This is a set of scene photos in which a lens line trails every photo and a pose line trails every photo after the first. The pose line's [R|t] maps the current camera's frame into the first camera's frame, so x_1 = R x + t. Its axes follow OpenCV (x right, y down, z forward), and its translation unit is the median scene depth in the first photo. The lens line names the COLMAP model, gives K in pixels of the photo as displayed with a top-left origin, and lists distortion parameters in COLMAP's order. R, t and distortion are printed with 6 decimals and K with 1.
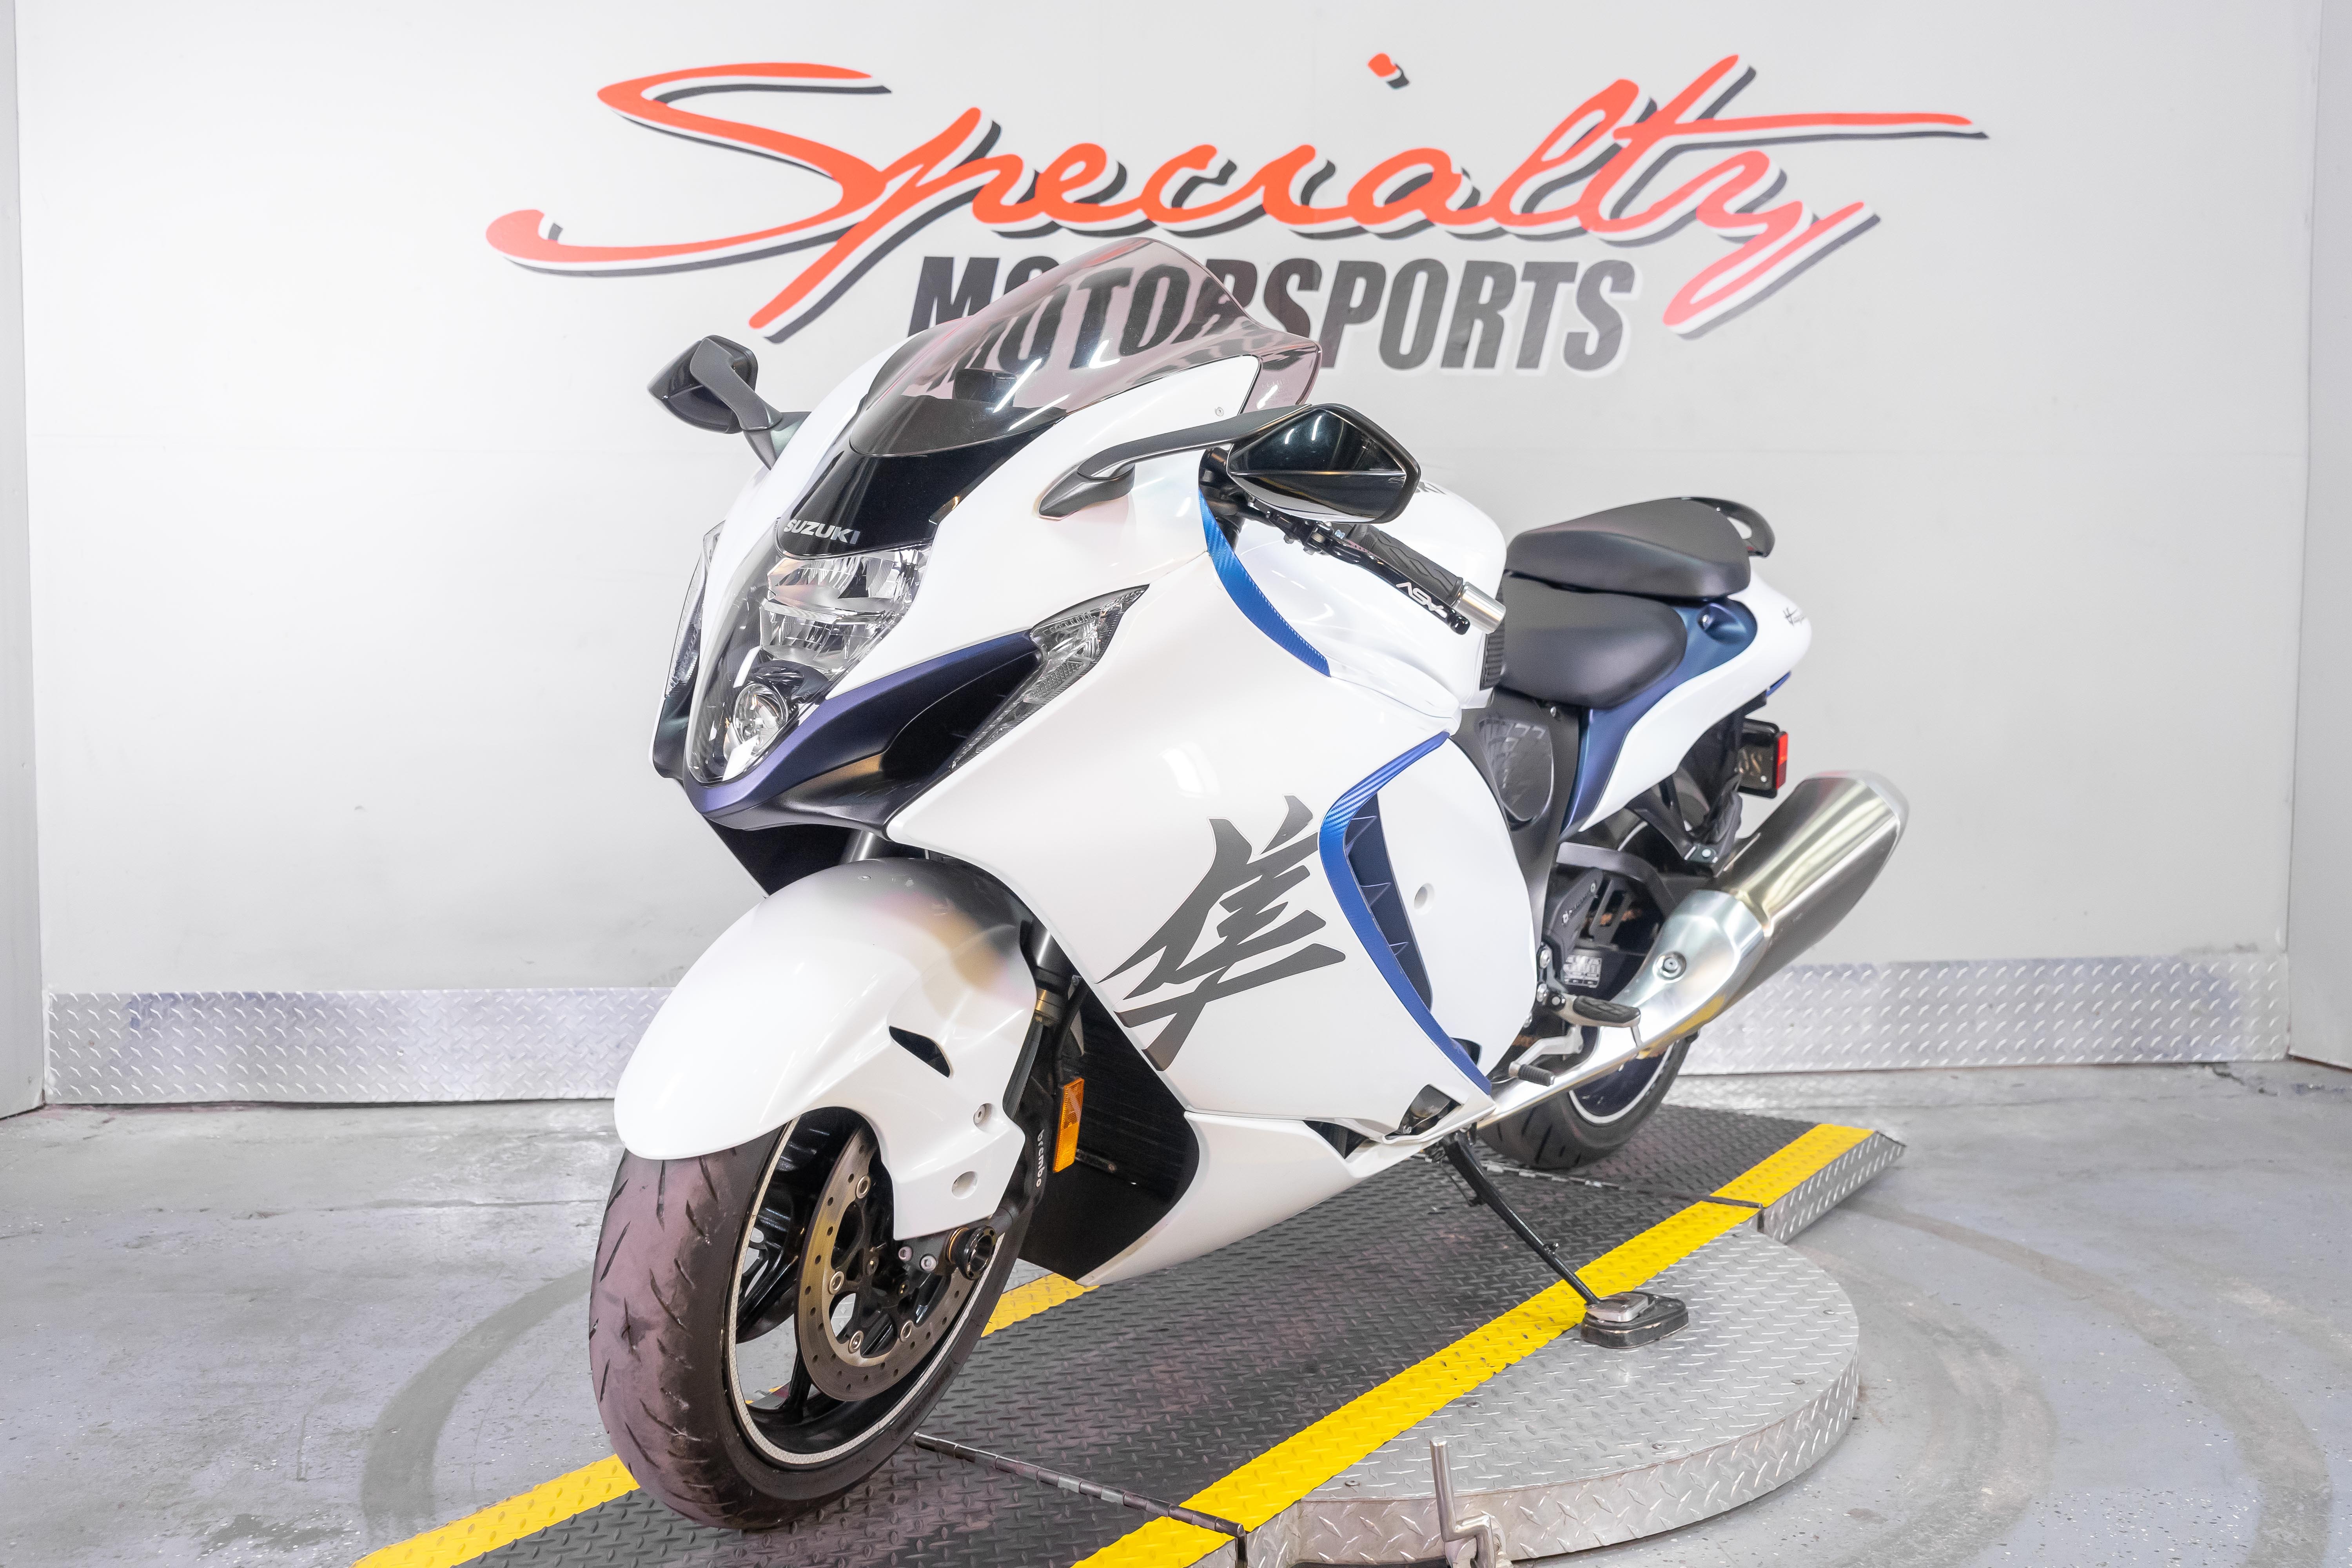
lens RADIAL K [[2307.0, 0, 1179.4], [0, 2307.0, 785.4], [0, 0, 1]] dist [0.011952, 0.000000]
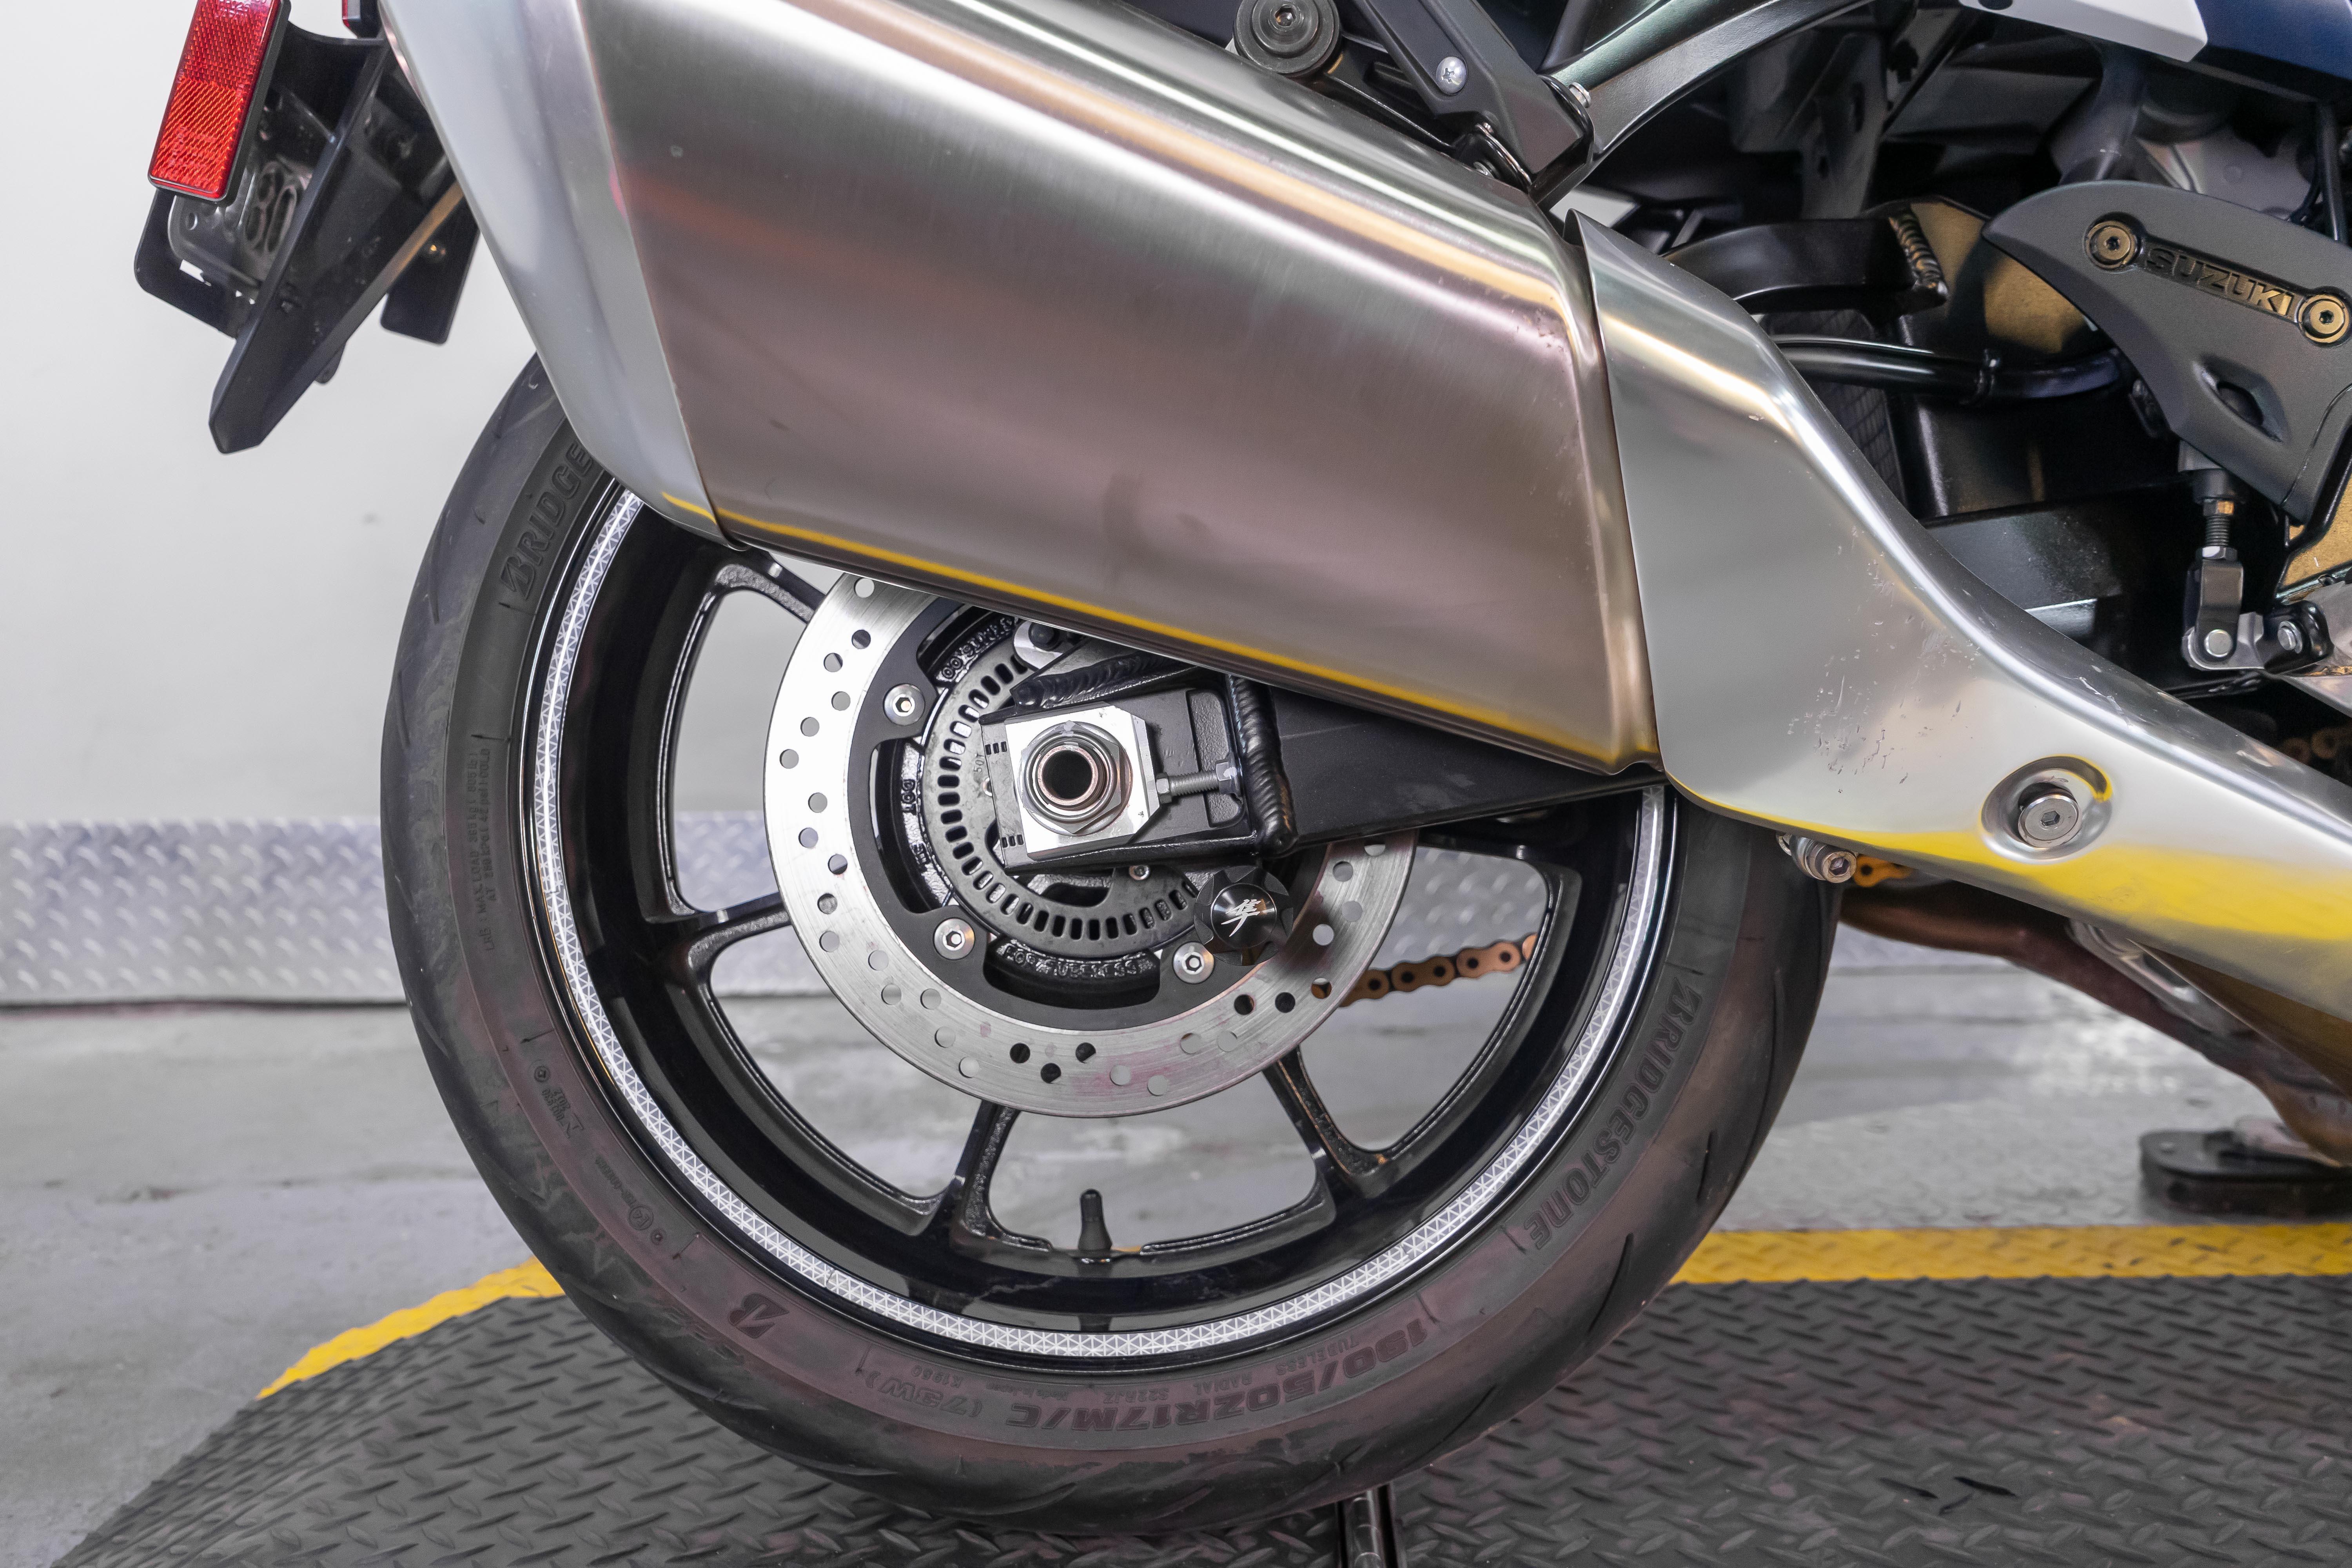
lens RADIAL K [[2258.7, 0, 1184.3], [0, 2258.7, 794.1], [0, 0, 1]] dist [0.008886, 0.000000]
pose [[0.999049, -0.005009, -0.043308, -0.115726], [0.006151, 0.999636, 0.026282, 0.068533], [0.043161, -0.026524, 0.998716, 0.413701]]
